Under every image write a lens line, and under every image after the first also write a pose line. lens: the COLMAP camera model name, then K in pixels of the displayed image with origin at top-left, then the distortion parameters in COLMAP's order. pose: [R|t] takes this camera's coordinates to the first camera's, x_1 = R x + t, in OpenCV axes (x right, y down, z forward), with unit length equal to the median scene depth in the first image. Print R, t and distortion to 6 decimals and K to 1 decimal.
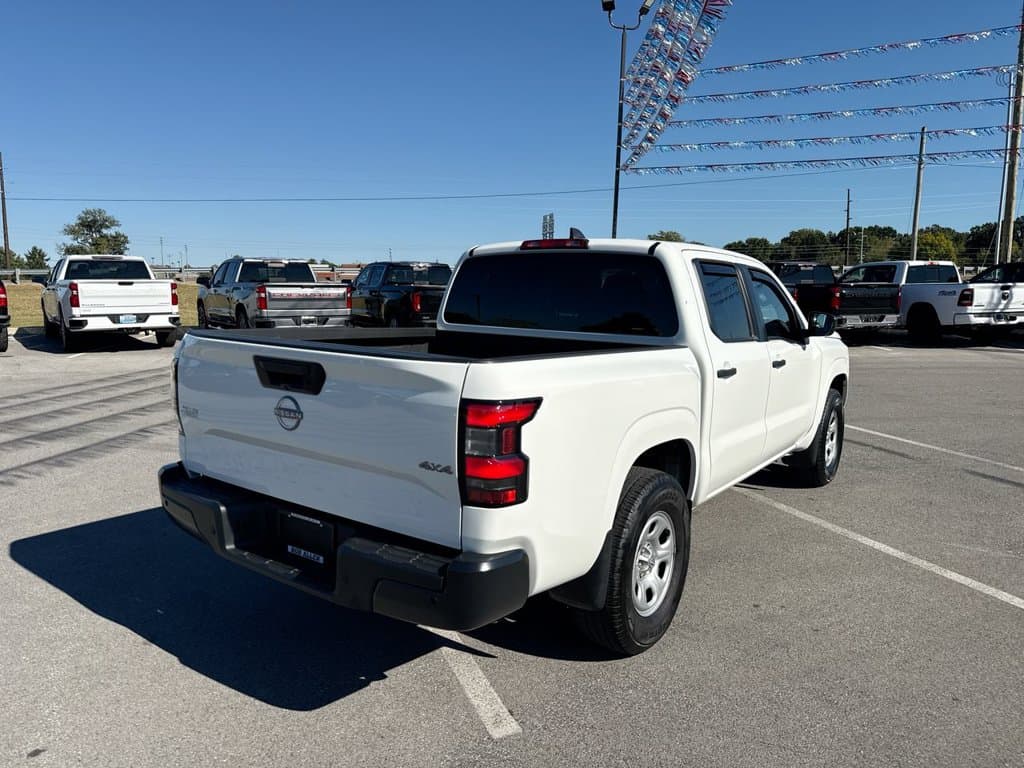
lens RADIAL K [[722.3, 0, 506.8], [0, 722.3, 379.1], [0, 0, 1]] dist [0.037486, -0.052870]
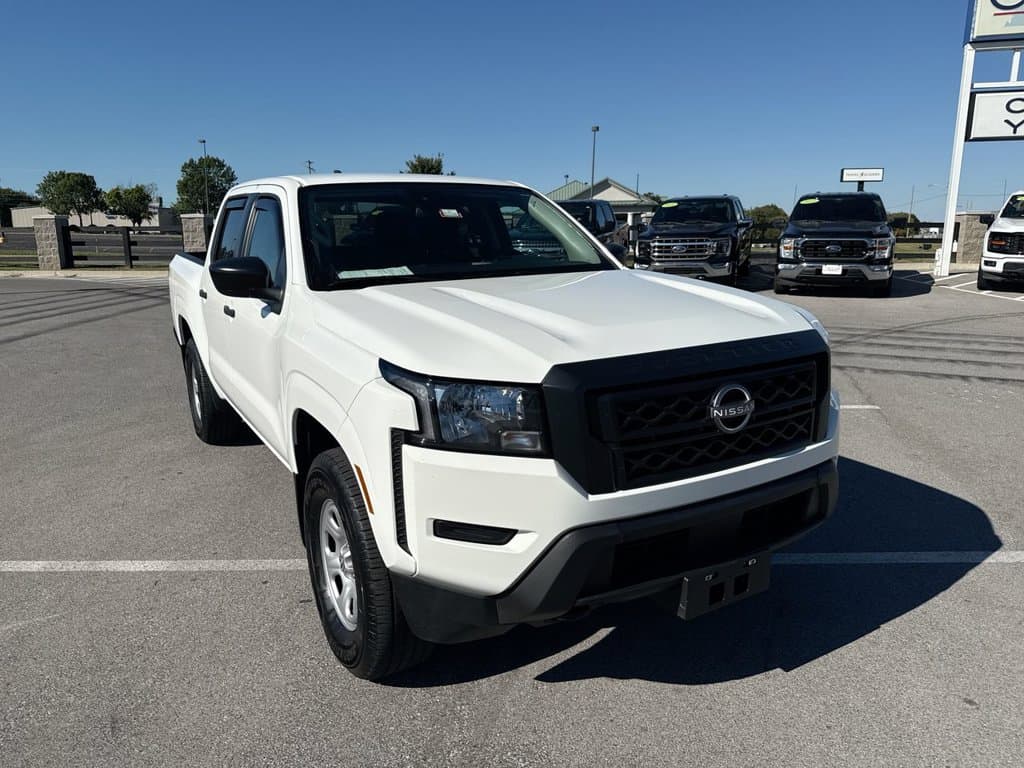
lens RADIAL K [[722.3, 0, 501.4], [0, 722.3, 387.7], [0, 0, 1]] dist [0.037486, -0.052870]
pose [[-0.402464, 0.192673, -0.894930, 1.035614], [-0.105887, 0.961240, 0.254569, -0.188663], [0.909291, 0.197216, -0.366462, 1.639911]]
